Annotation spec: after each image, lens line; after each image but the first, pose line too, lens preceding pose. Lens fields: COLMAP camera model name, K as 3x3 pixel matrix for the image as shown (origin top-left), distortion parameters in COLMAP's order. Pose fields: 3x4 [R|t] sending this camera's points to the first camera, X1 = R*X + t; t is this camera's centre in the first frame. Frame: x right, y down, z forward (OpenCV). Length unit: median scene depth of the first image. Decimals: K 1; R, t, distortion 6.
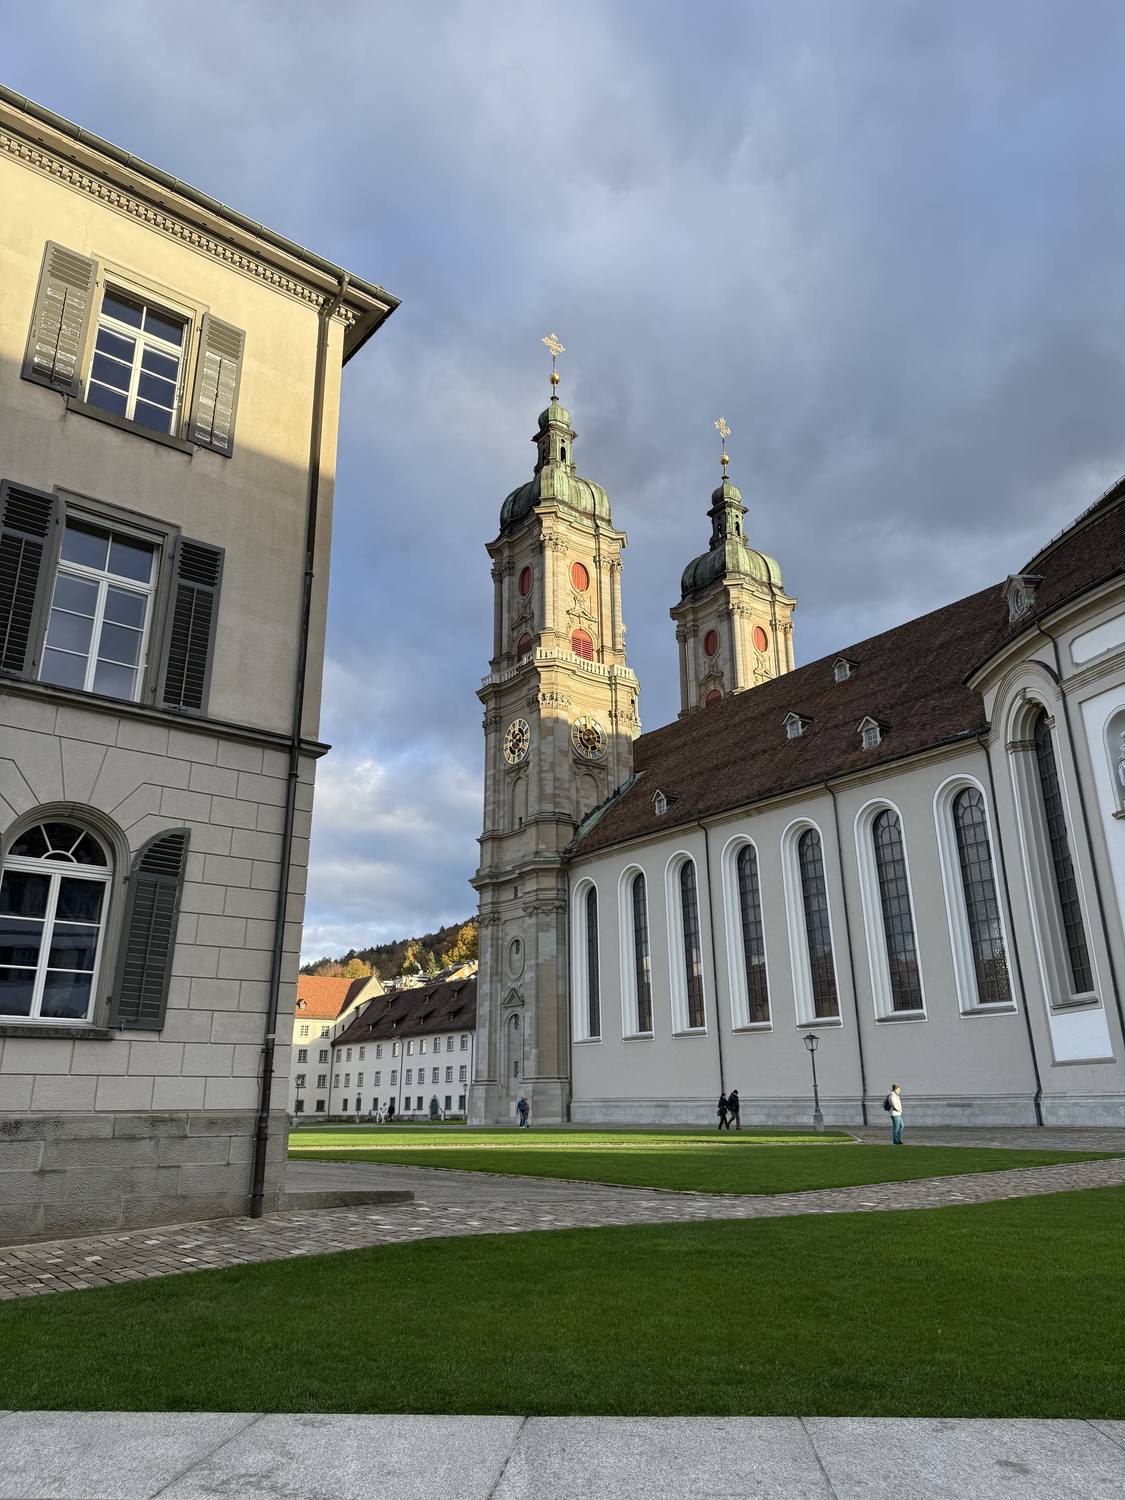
lens RADIAL K [[1059.7, 0, 562.5], [0, 1059.7, 750.0], [0, 0, 1]] dist [0.089789, -0.219336]
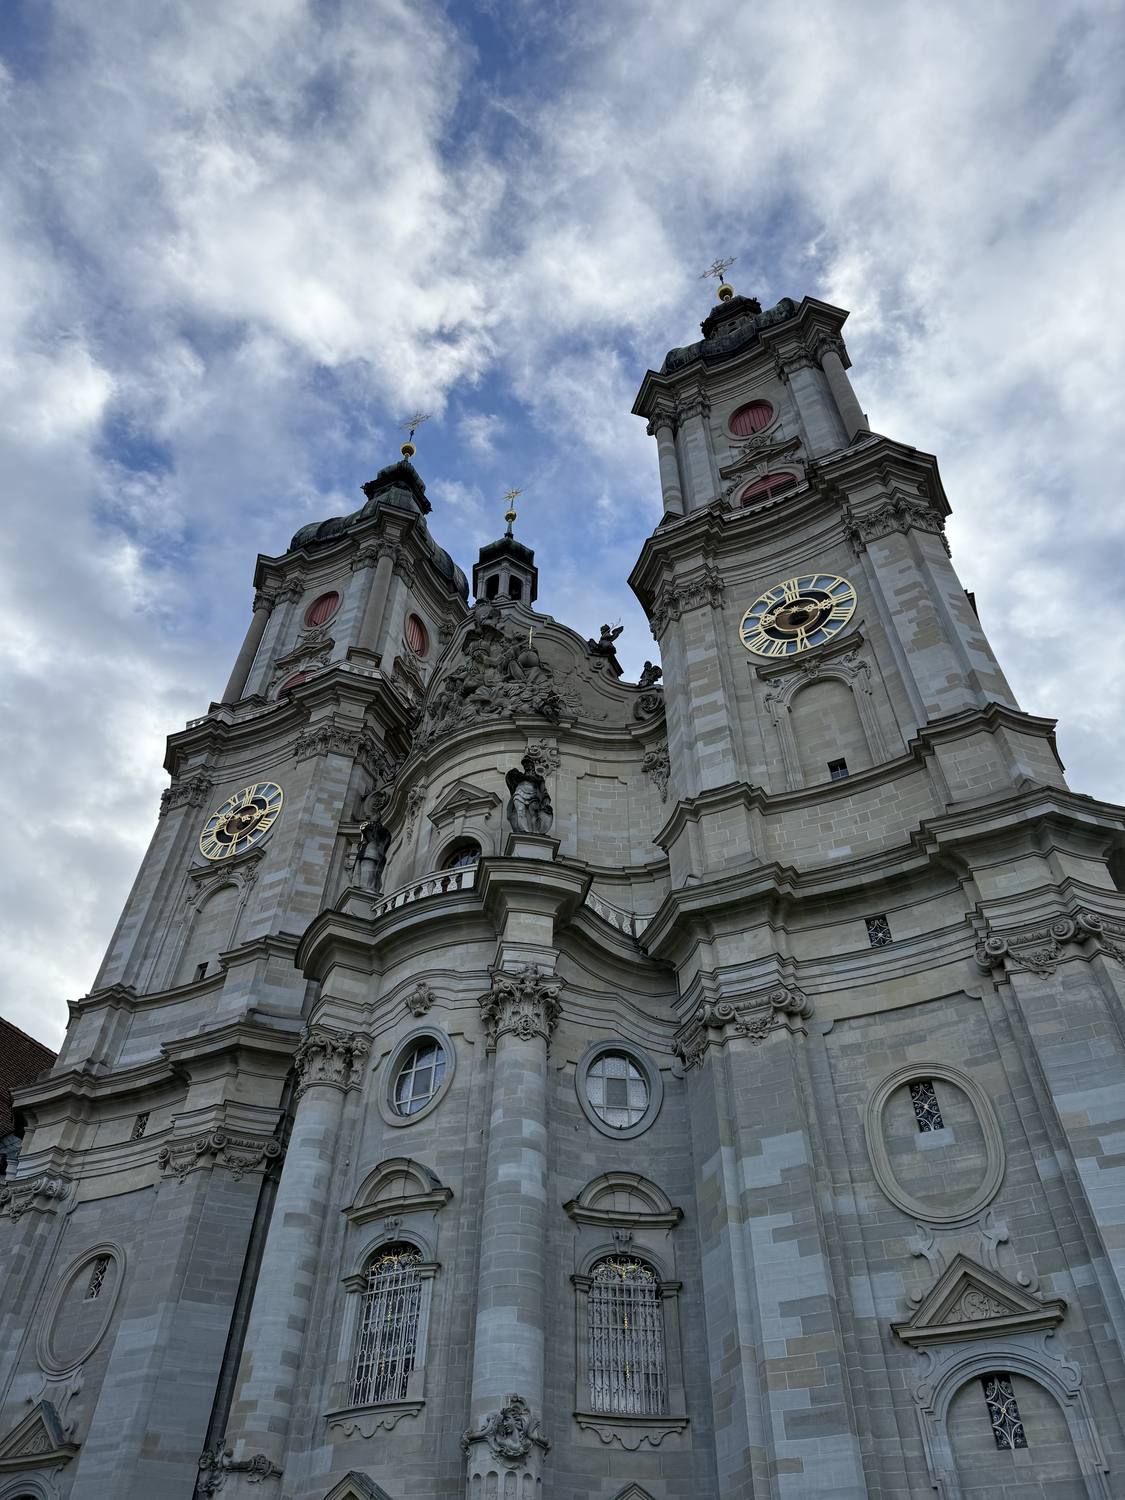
lens RADIAL K [[1059.7, 0, 562.5], [0, 1059.7, 750.0], [0, 0, 1]] dist [0.089789, -0.219336]
pose [[0.887932, 0.348683, 0.299996, -0.070203], [-0.169710, 0.854528, -0.490898, 0.176294], [-0.427522, 0.384972, 0.817937, 0.545220]]
